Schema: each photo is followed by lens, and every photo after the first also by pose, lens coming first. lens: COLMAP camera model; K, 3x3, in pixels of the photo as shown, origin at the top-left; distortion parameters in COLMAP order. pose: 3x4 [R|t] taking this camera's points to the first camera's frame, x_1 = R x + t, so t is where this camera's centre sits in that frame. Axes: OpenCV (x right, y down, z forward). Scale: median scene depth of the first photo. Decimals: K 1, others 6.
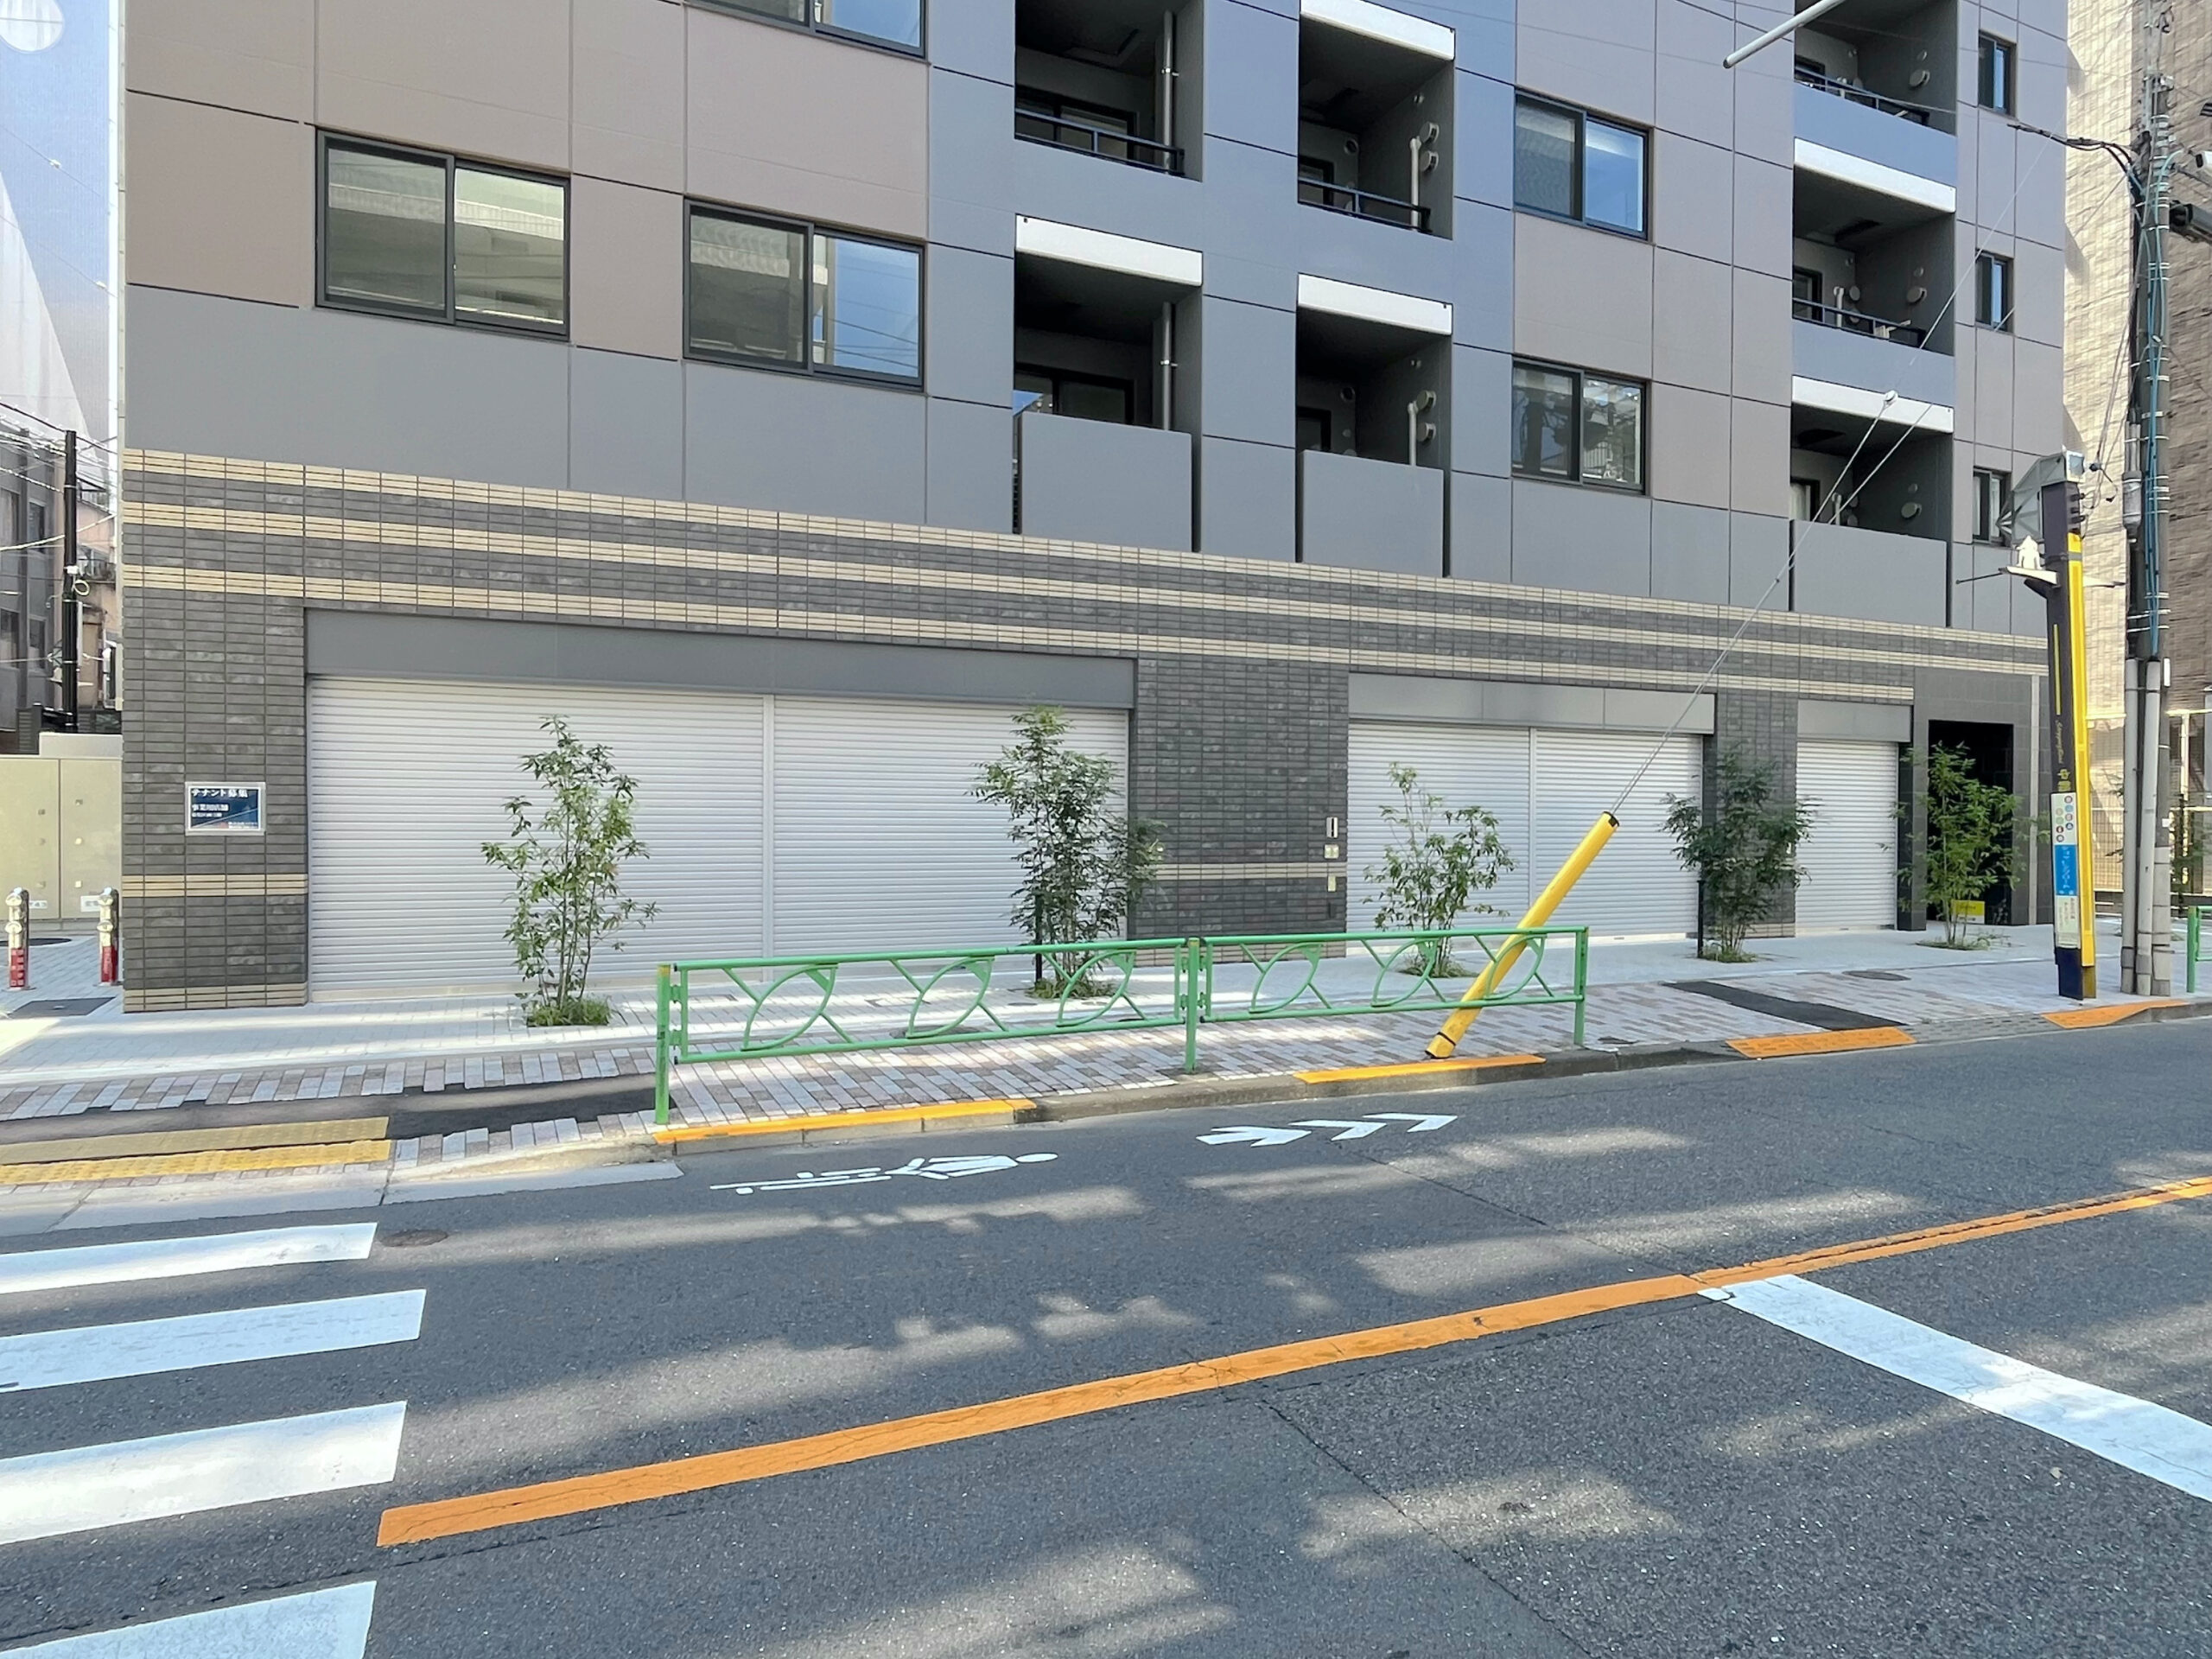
lens RADIAL K [[1494.9, 0, 1187.9], [0, 1494.9, 836.0], [0, 0, 1]] dist [0.002708, -0.002037]
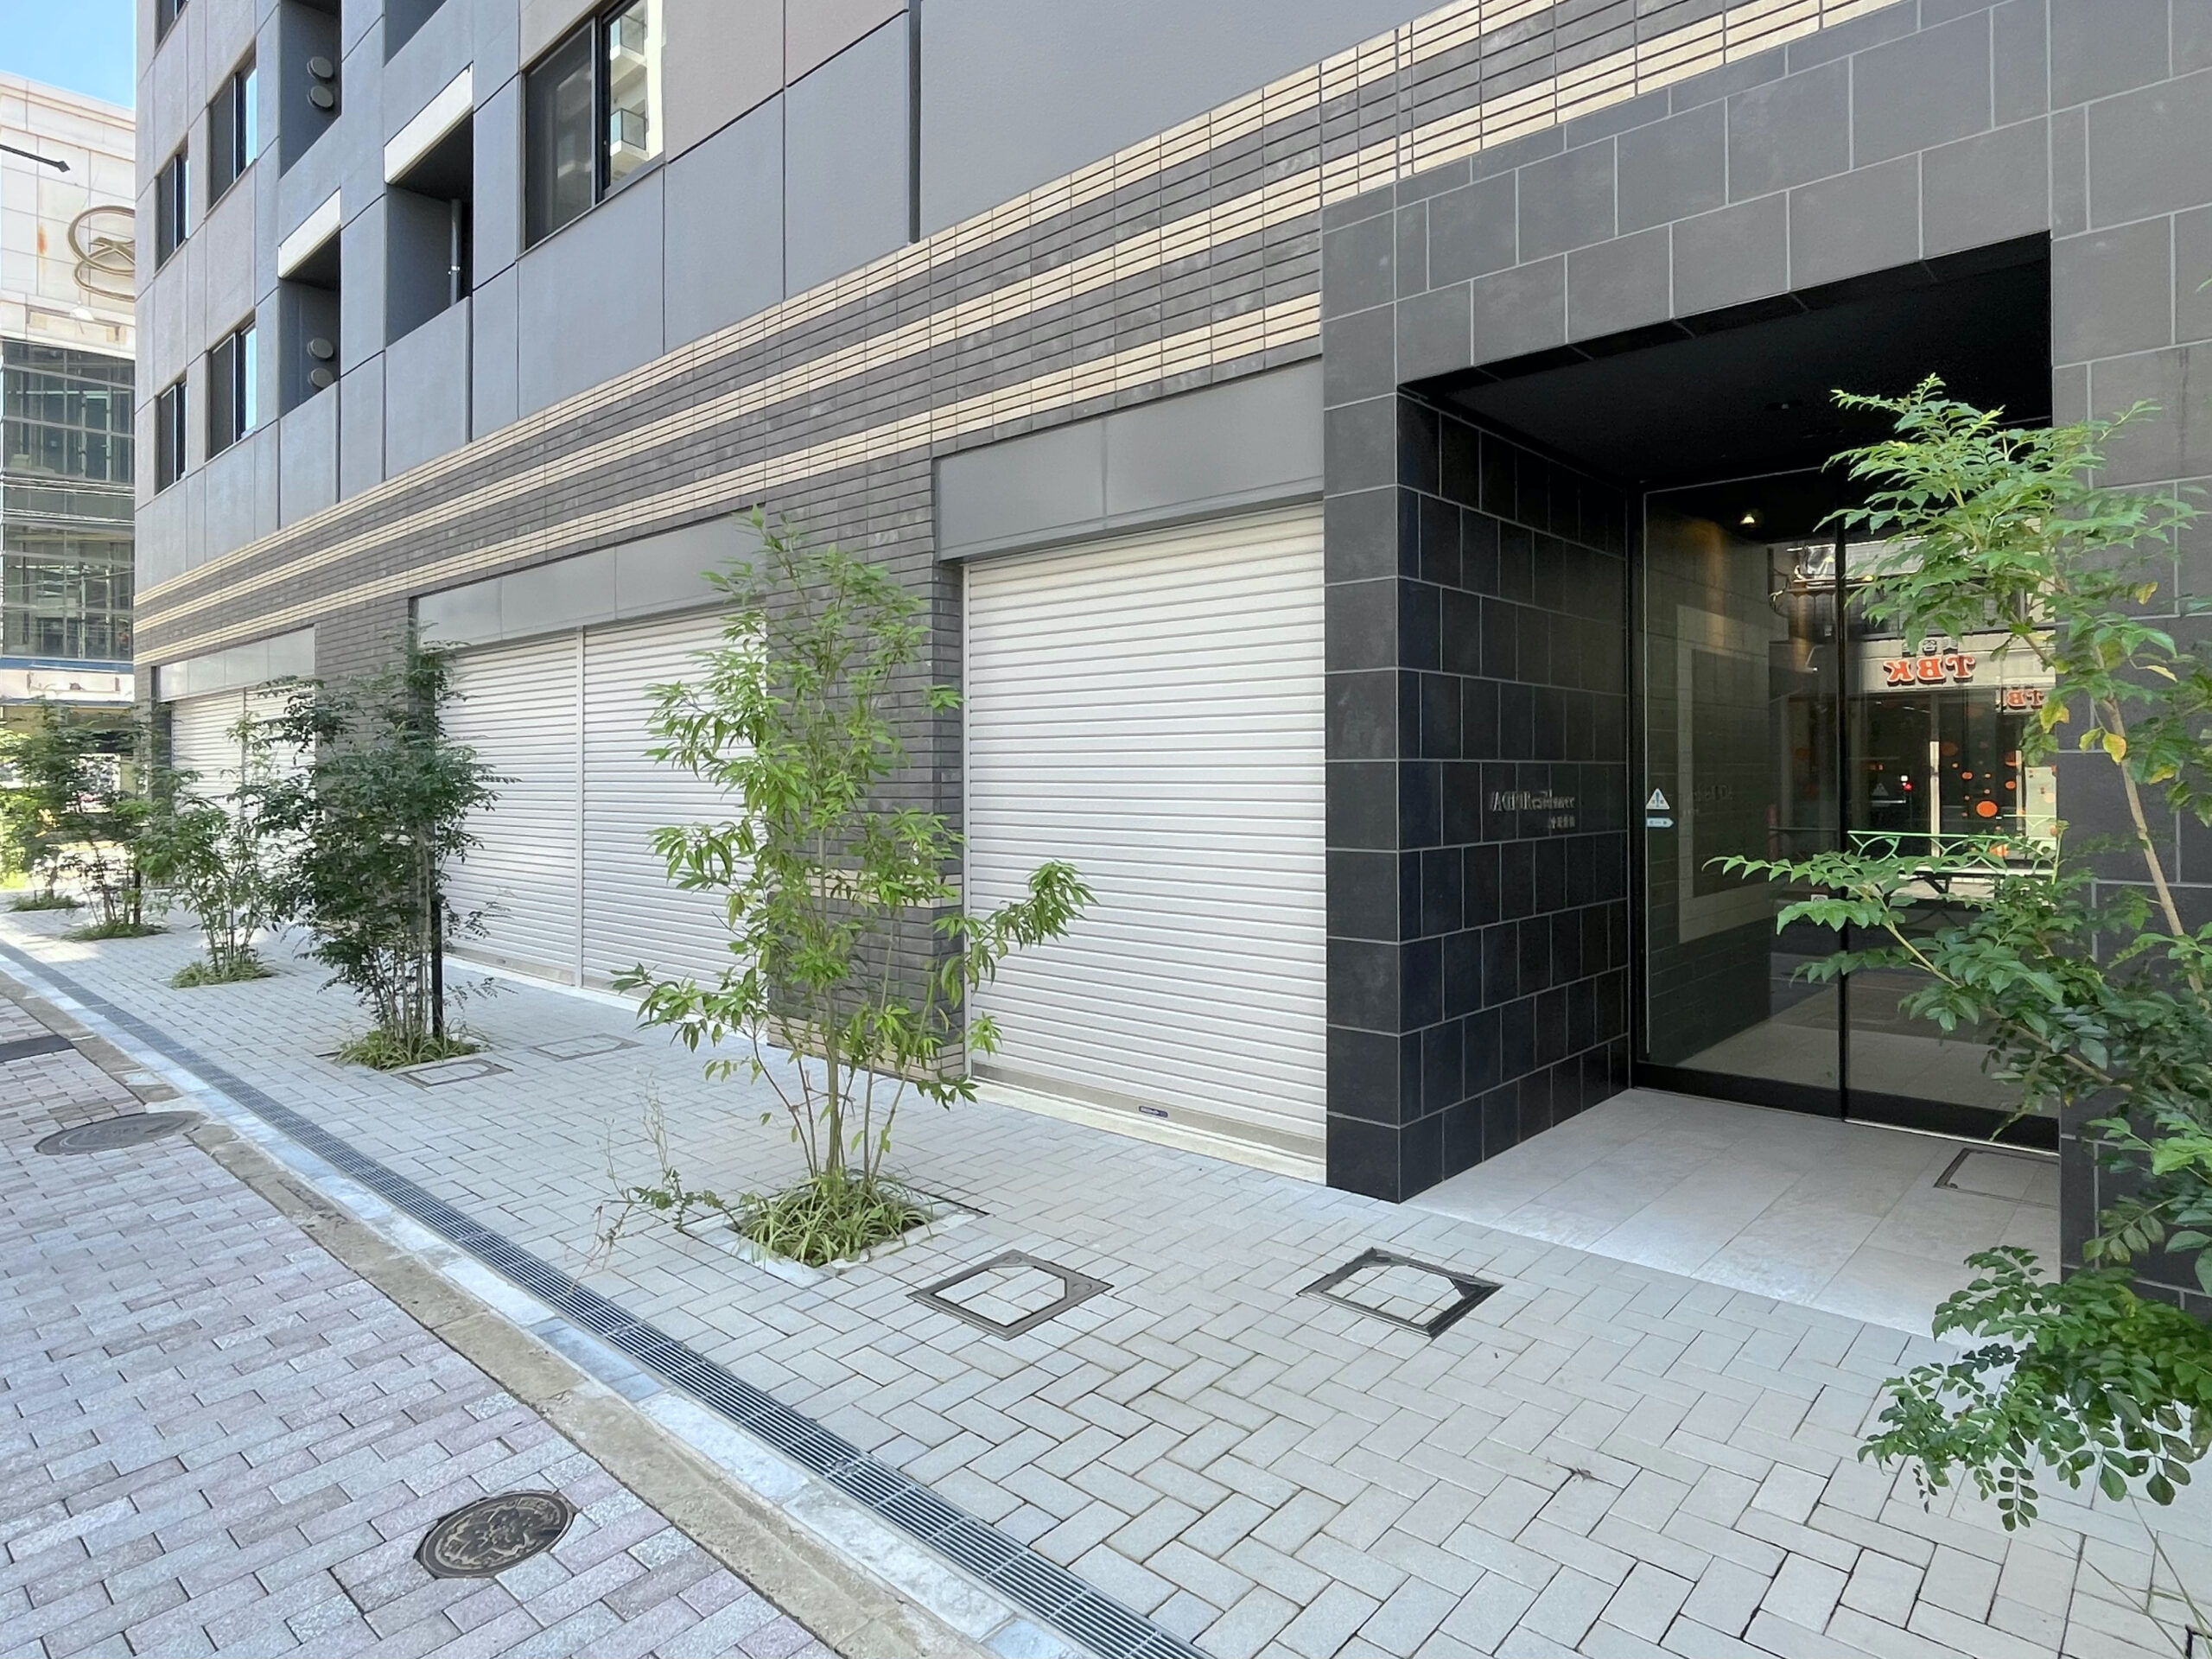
lens RADIAL K [[1264.1, 0, 1109.7], [0, 1264.1, 759.8], [0, 0, 1]] dist [-0.001435, -0.002456]
pose [[0.341046, -0.016820, -0.939896, 0.944343], [-0.000527, 0.999836, -0.018085, -0.012751], [0.940046, 0.006663, 0.340981, 1.218114]]
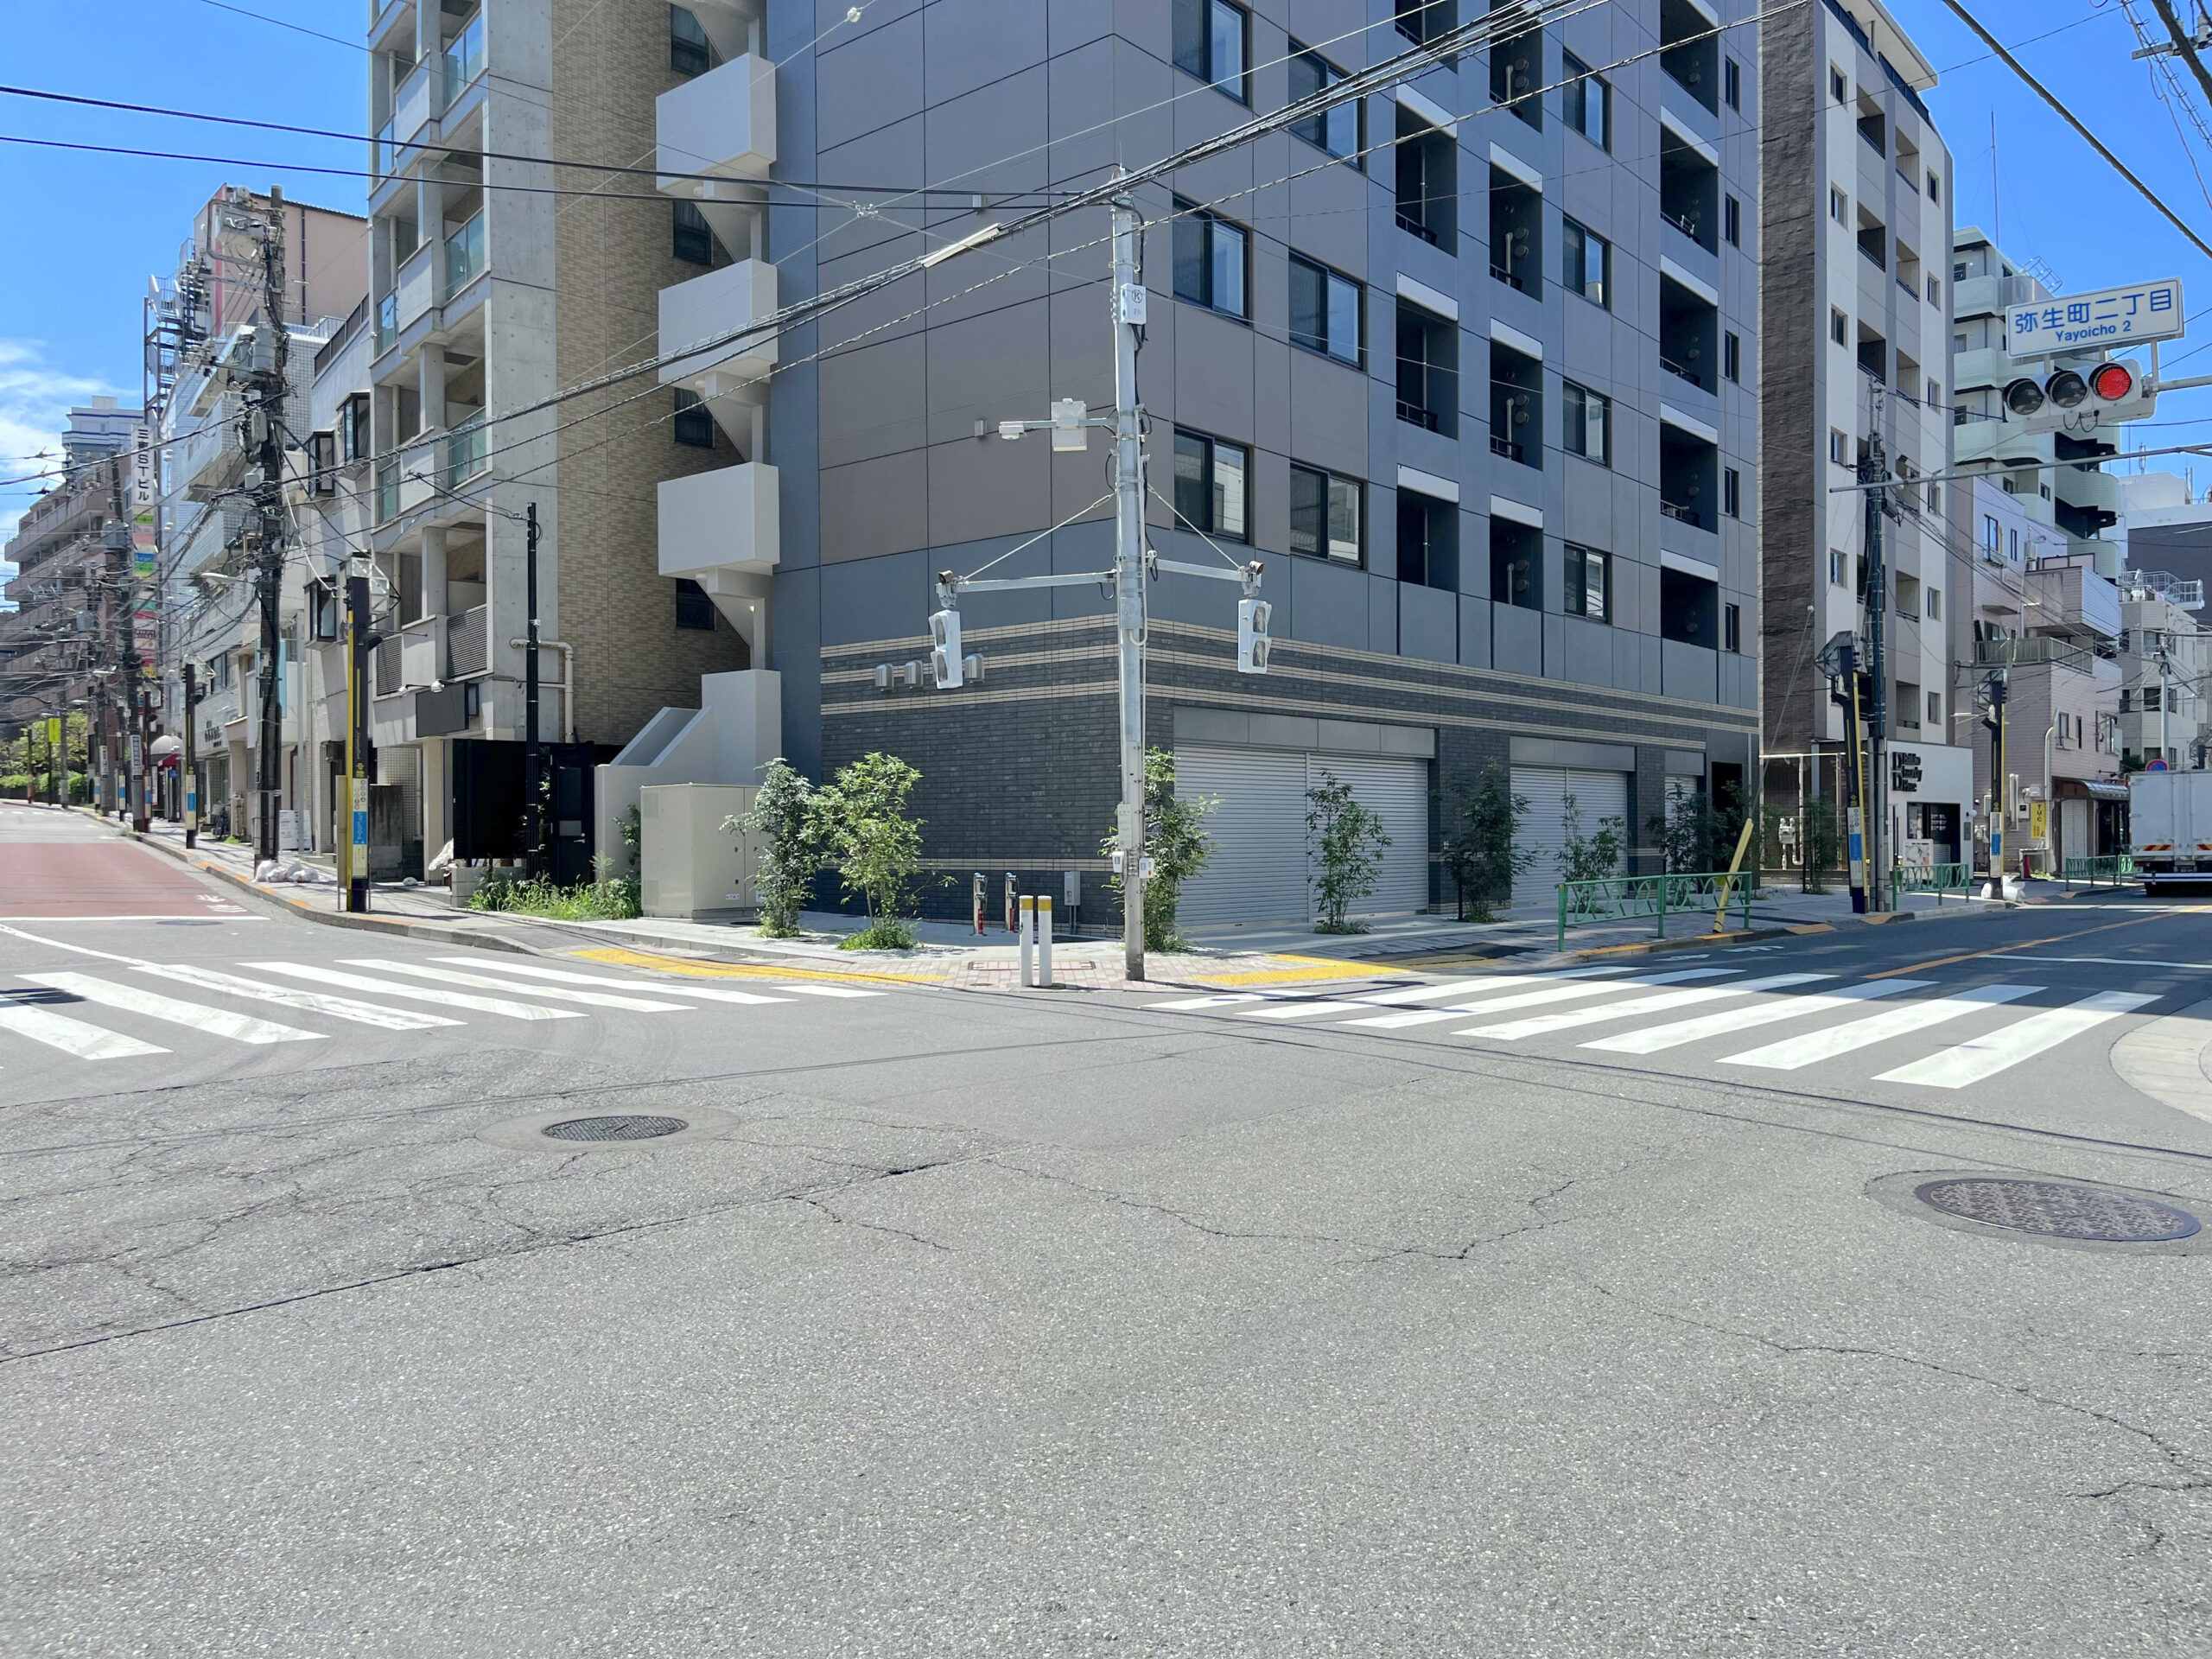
lens RADIAL K [[1651.3, 0, 1101.5], [0, 1651.3, 832.0], [0, 0, 1]] dist [0.022582, -0.020380]
pose [[0.930181, -0.005706, 0.367057, -1.063828], [0.008420, 0.999948, -0.005795, 0.004433], [-0.367004, 0.008481, 0.930181, -0.576187]]
